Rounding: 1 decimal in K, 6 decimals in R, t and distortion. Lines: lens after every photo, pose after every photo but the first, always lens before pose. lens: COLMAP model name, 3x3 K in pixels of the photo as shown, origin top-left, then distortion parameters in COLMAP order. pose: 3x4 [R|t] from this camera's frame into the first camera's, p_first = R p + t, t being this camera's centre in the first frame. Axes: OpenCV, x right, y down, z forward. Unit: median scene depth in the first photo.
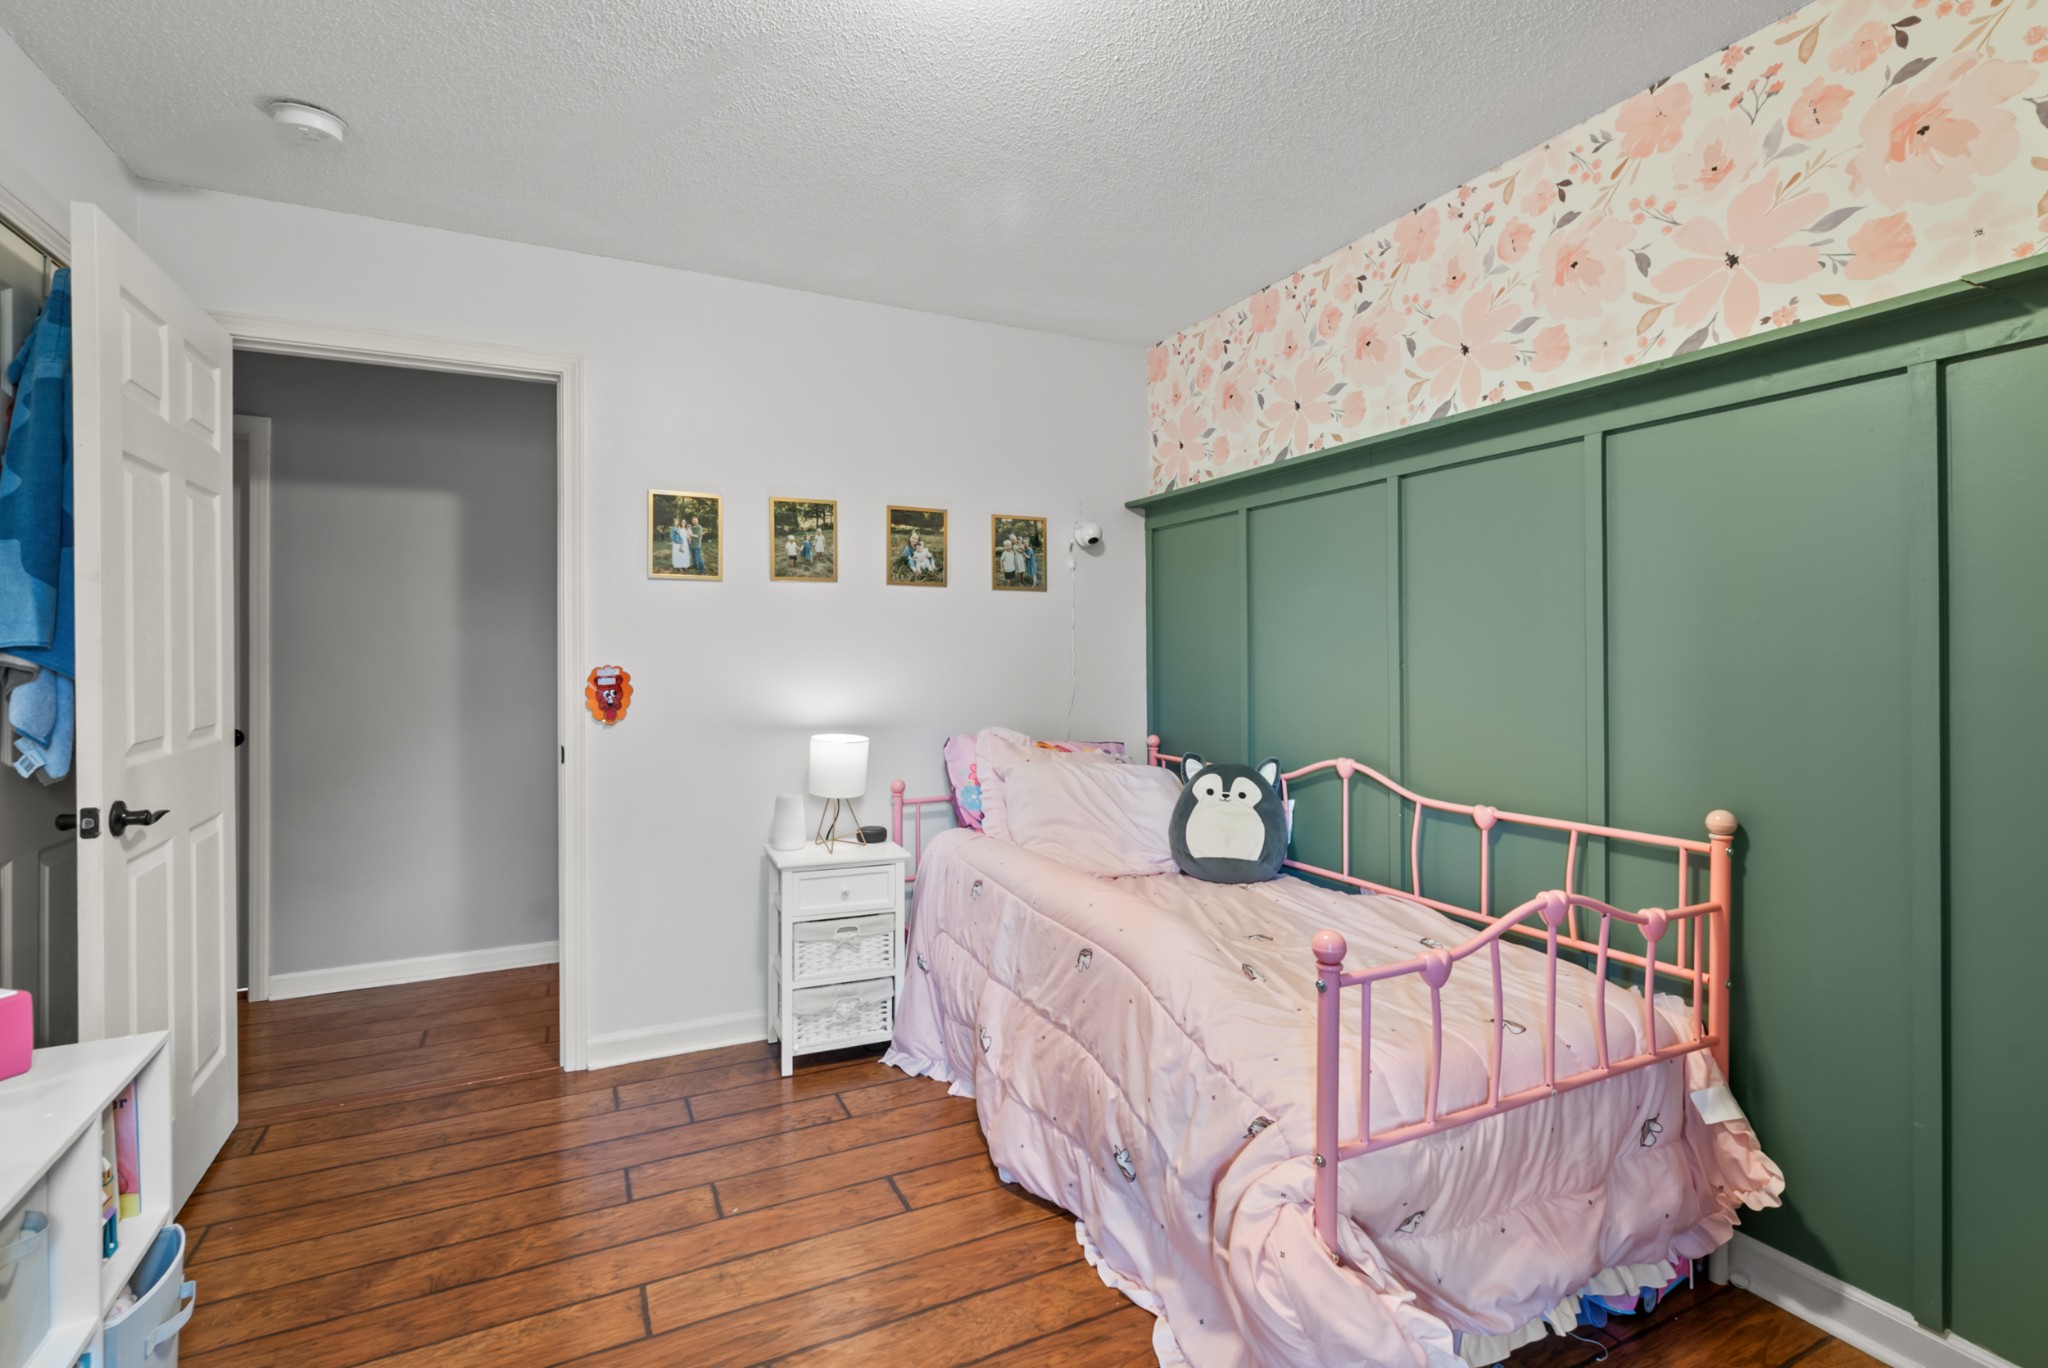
lens RADIAL K [[989.3, 0, 1019.3], [0, 989.3, 648.8], [0, 0, 1]] dist [0.017394, -0.000022]
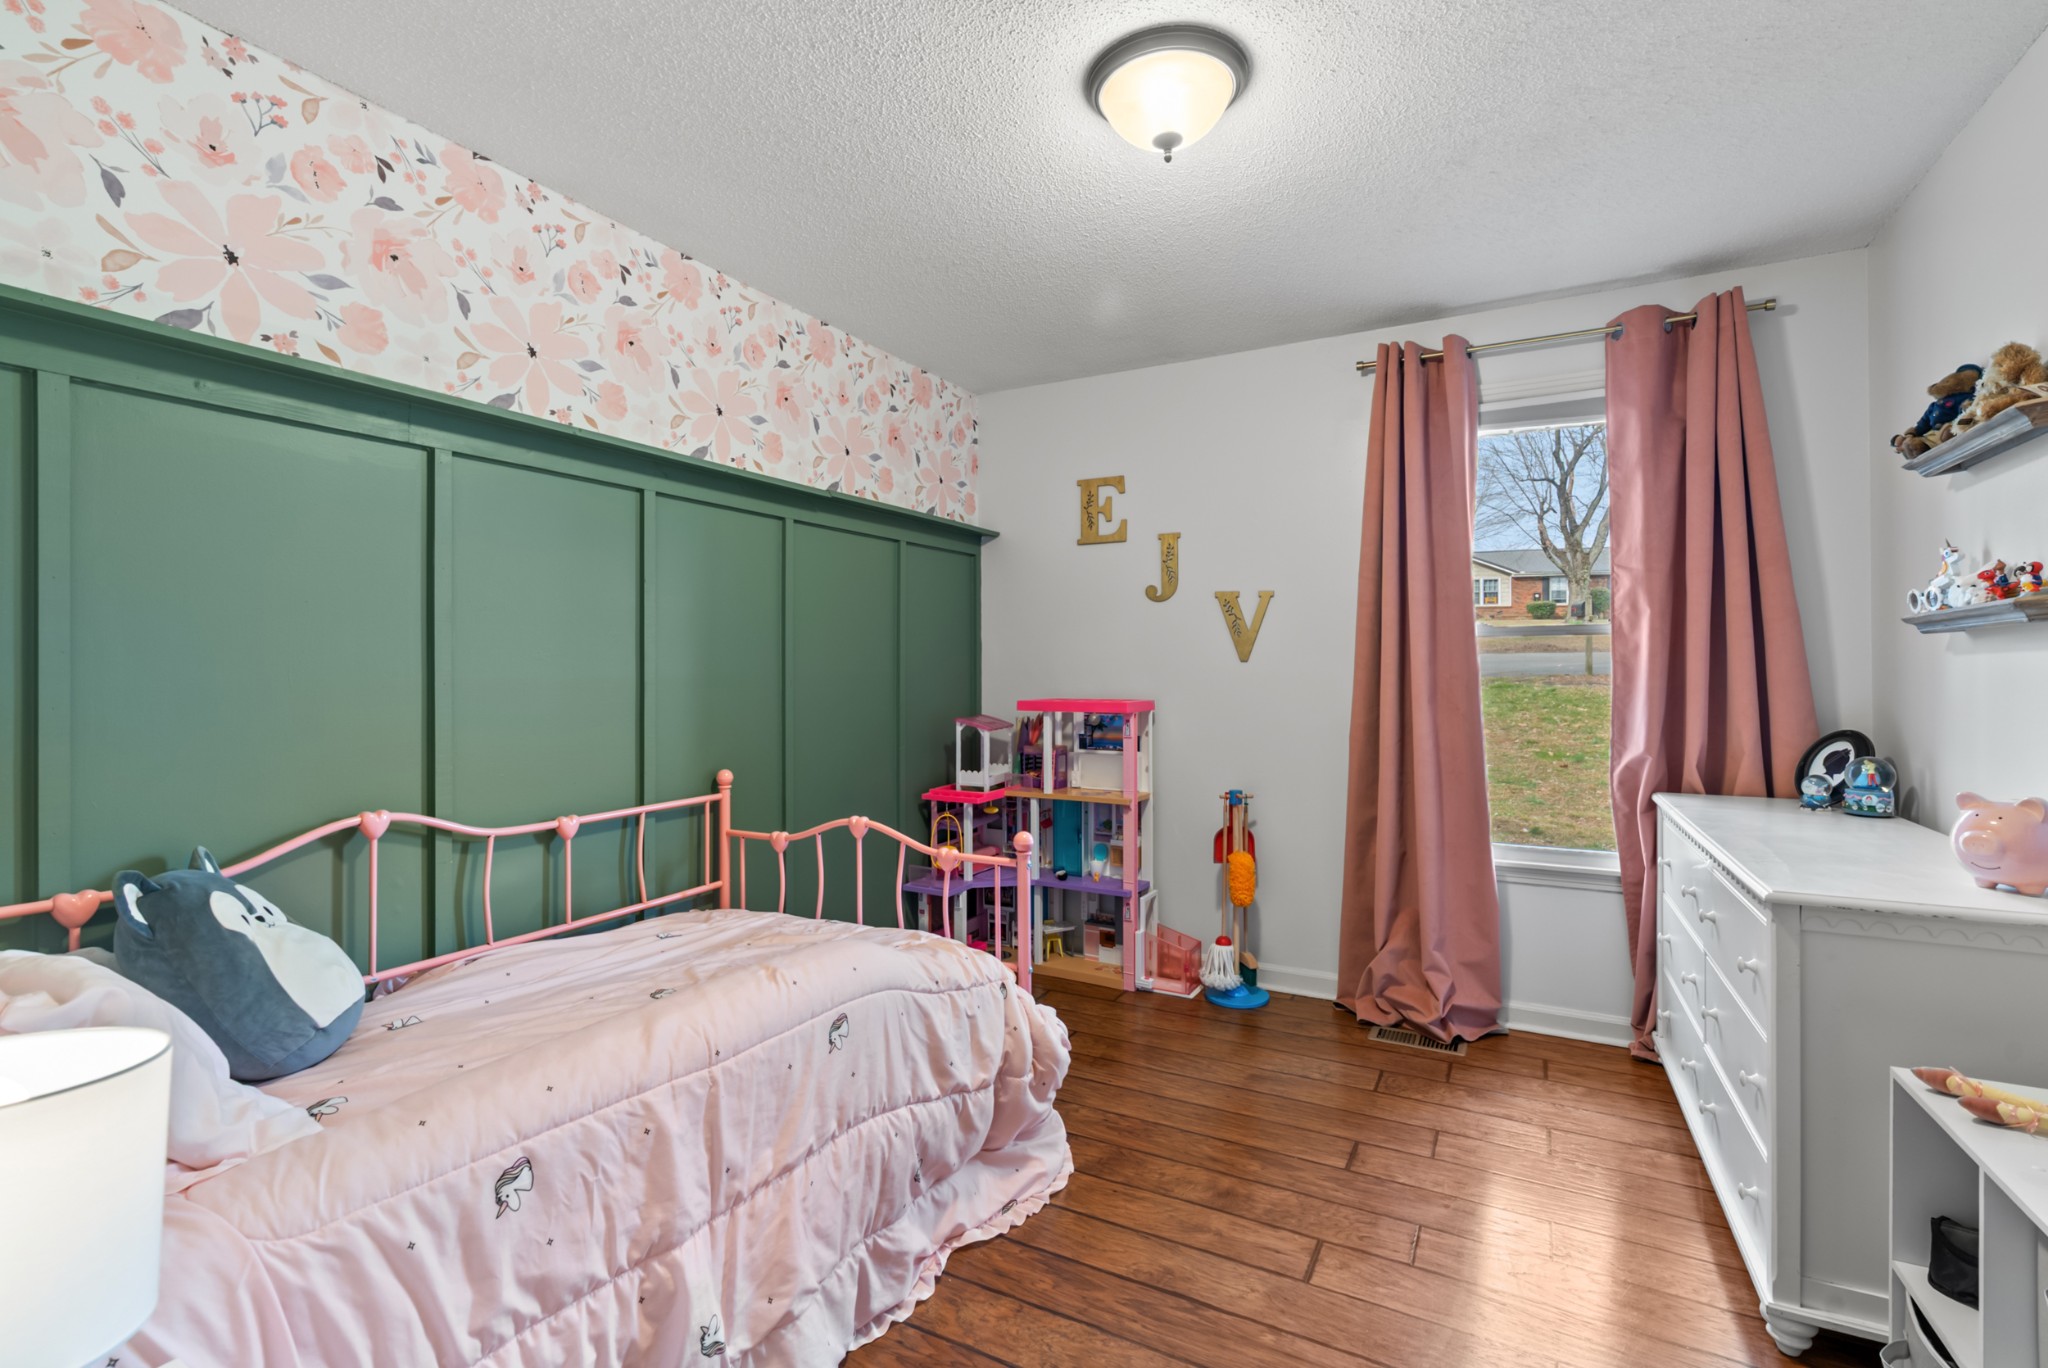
lens RADIAL K [[936.1, 0, 1018.4], [0, 936.1, 676.7], [0, 0, 1]] dist [-0.003684, -0.000013]
pose [[-0.579071, -0.001053, 0.815276, -0.641415], [-0.000782, 0.999999, 0.000736, 0.015179], [-0.815276, -0.000211, -0.579072, 1.295985]]
